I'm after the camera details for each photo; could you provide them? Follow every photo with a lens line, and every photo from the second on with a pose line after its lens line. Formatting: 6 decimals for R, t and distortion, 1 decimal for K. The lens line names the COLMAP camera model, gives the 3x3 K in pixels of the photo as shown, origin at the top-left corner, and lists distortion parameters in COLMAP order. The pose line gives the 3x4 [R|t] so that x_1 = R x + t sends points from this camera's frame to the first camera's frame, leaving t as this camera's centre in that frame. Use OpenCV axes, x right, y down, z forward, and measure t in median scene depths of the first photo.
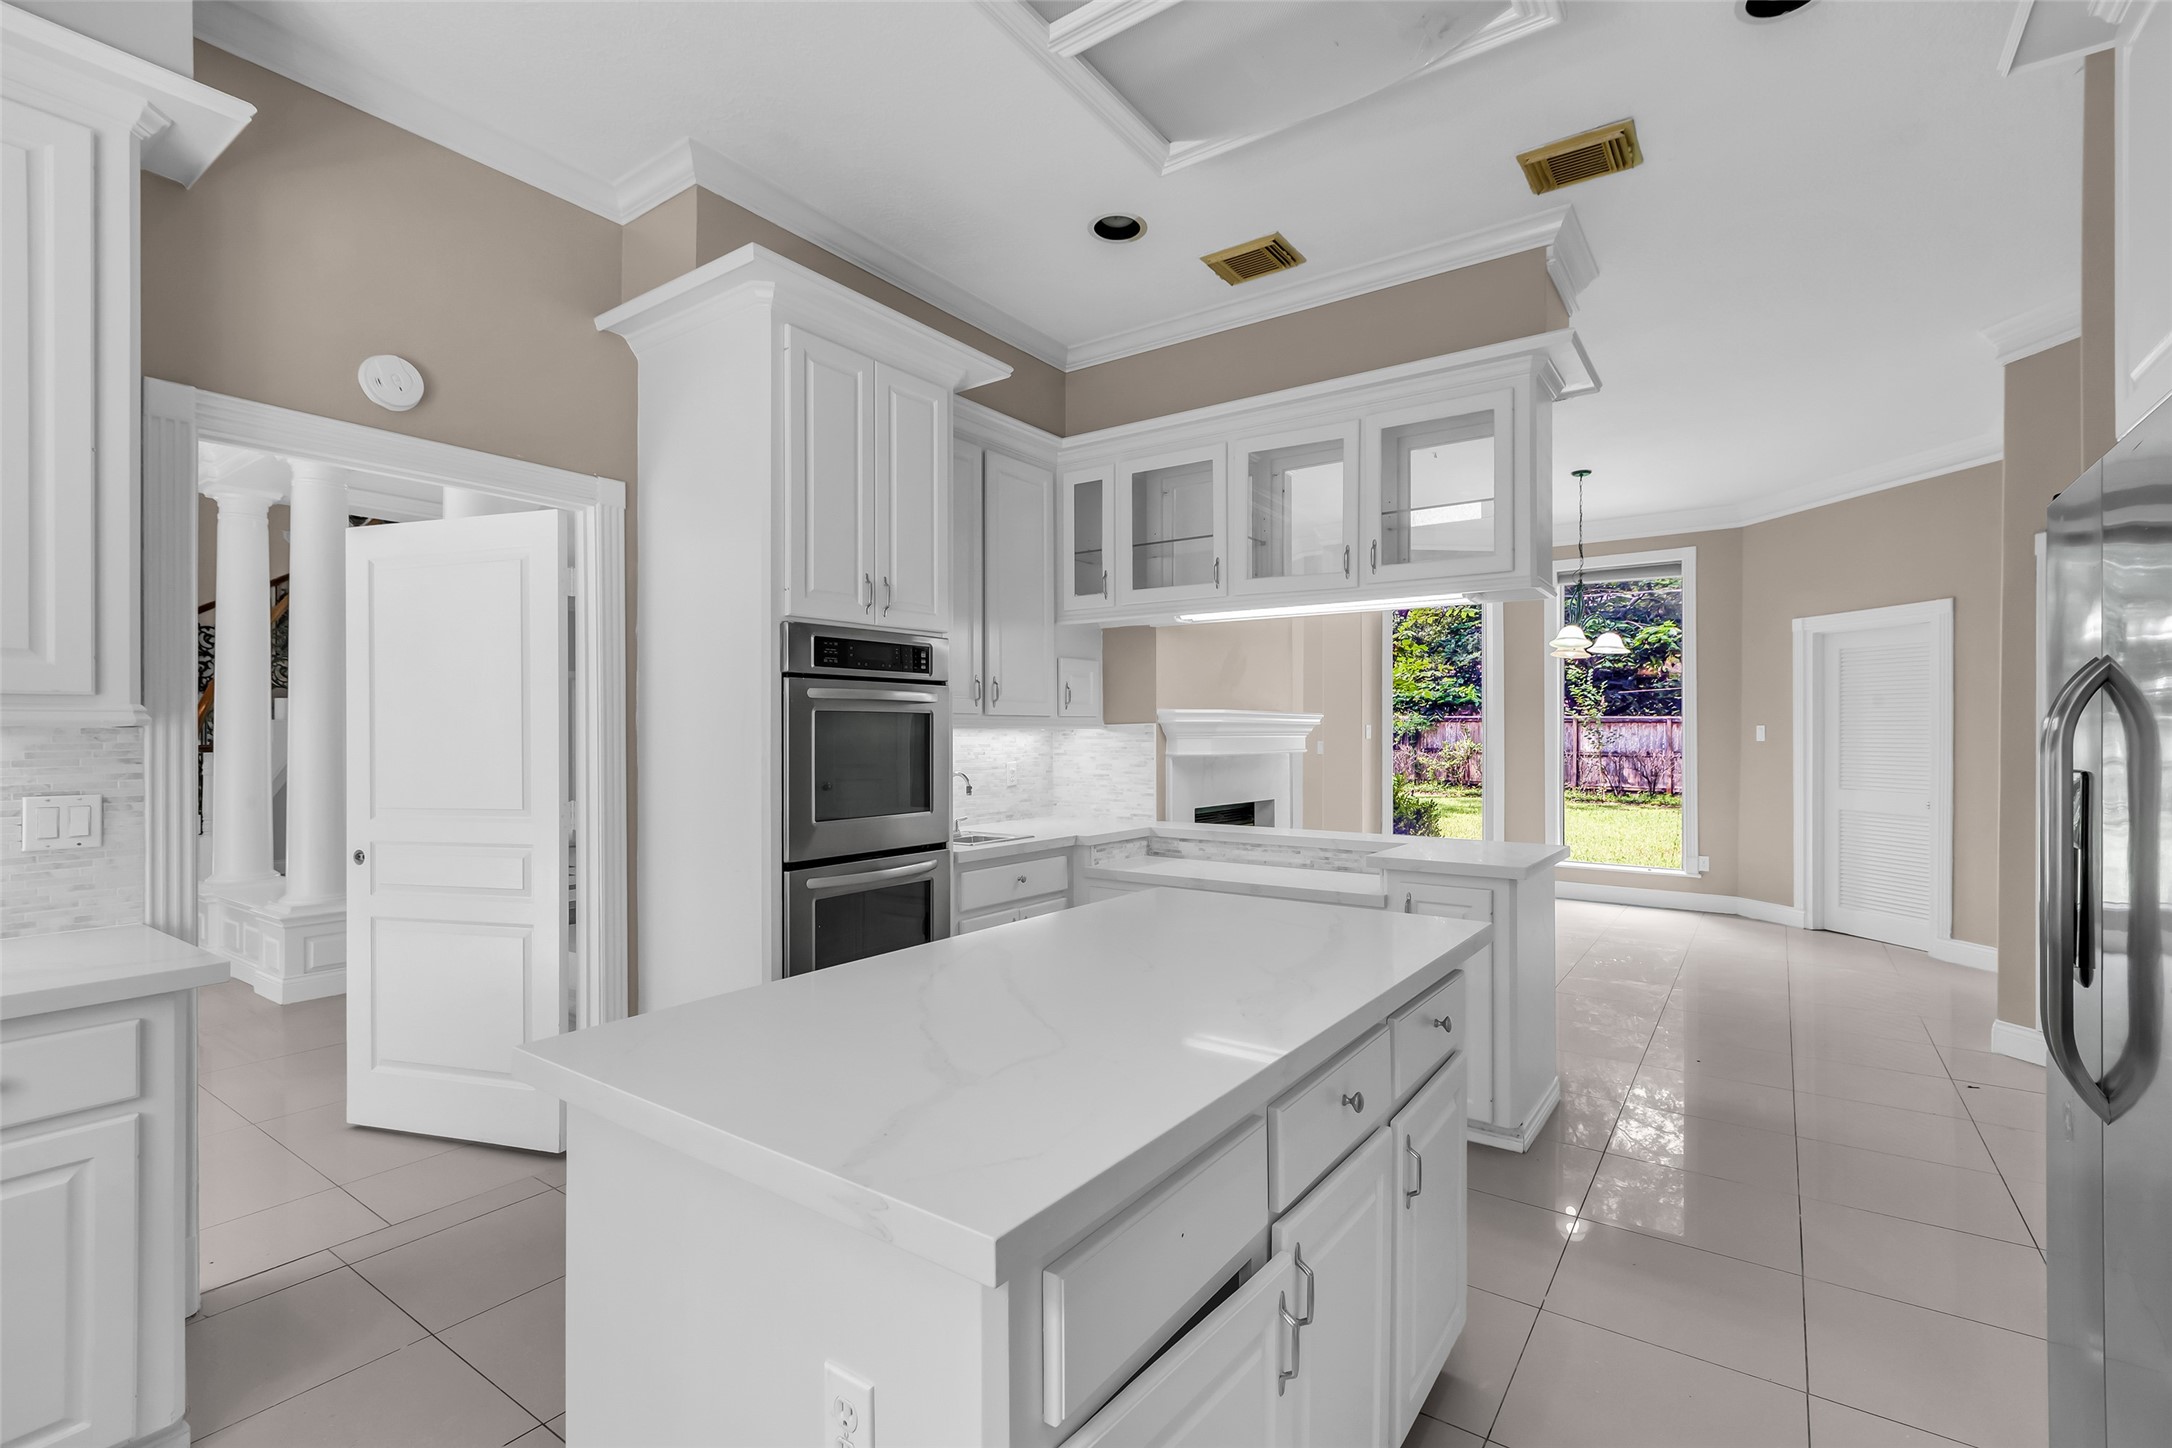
lens RADIAL K [[974.0, 0, 1089.5], [0, 974.0, 732.0], [0, 0, 1]] dist [0.004938, 0.001111]
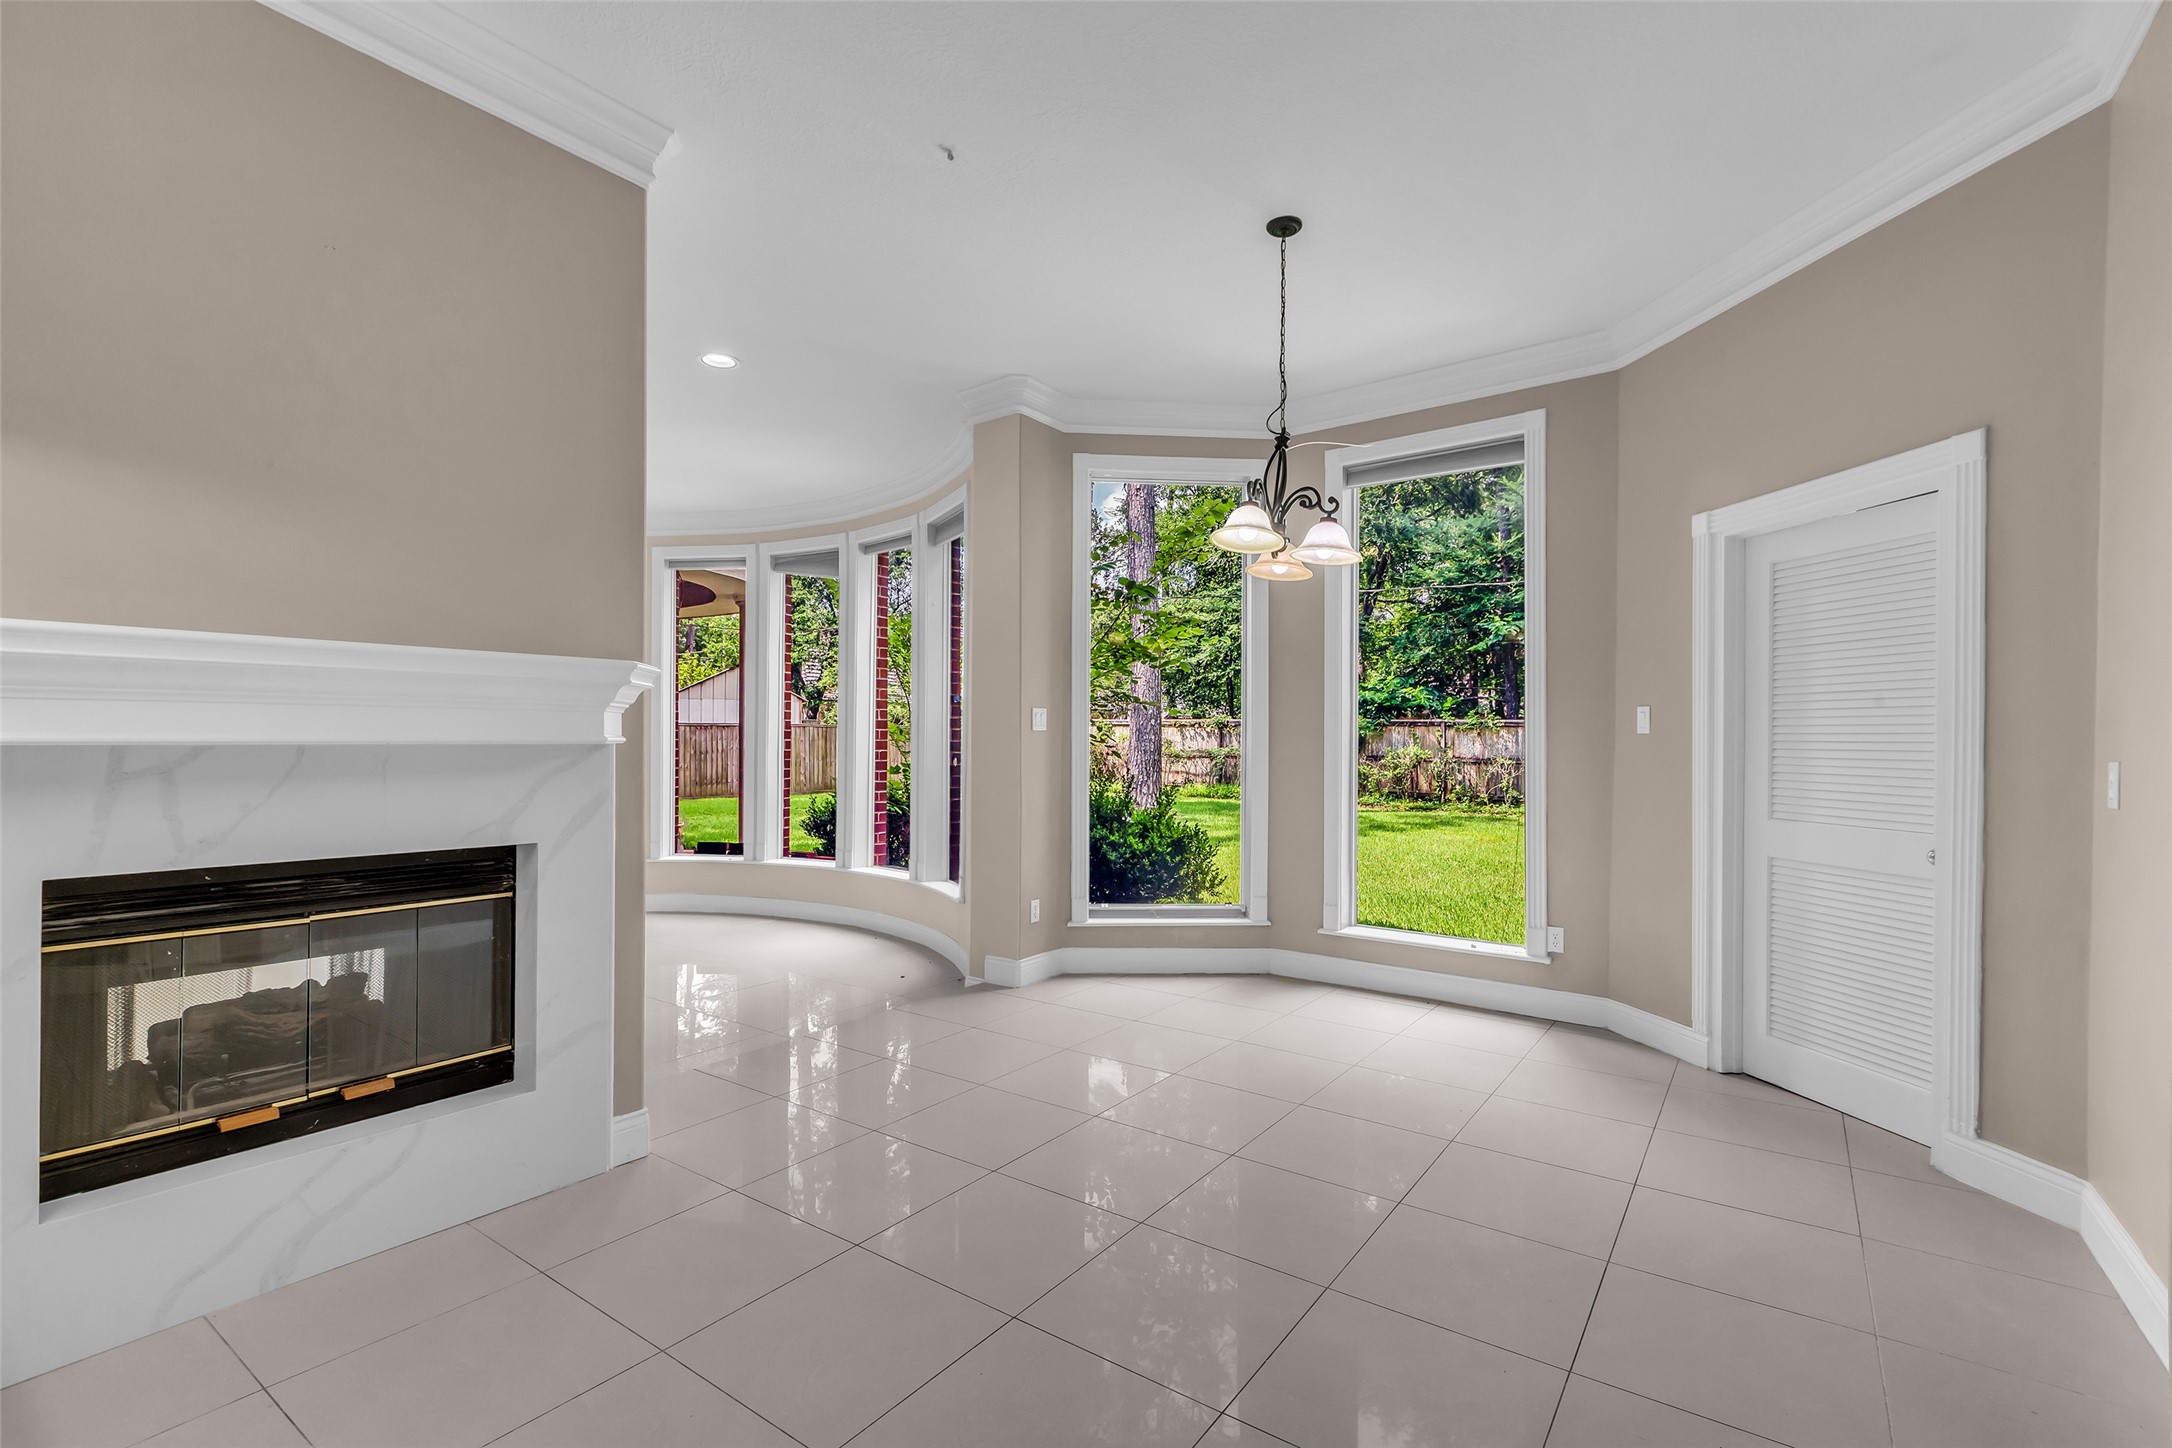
lens RADIAL K [[974.0, 0, 1086.5], [0, 974.0, 739.2], [0, 0, 1]] dist [0.004938, 0.001111]
pose [[0.999955, 0.006347, -0.007099, 0.352477], [-0.006354, 0.999979, -0.000982, 0.014933], [0.007093, 0.001027, 0.999974, 0.408418]]
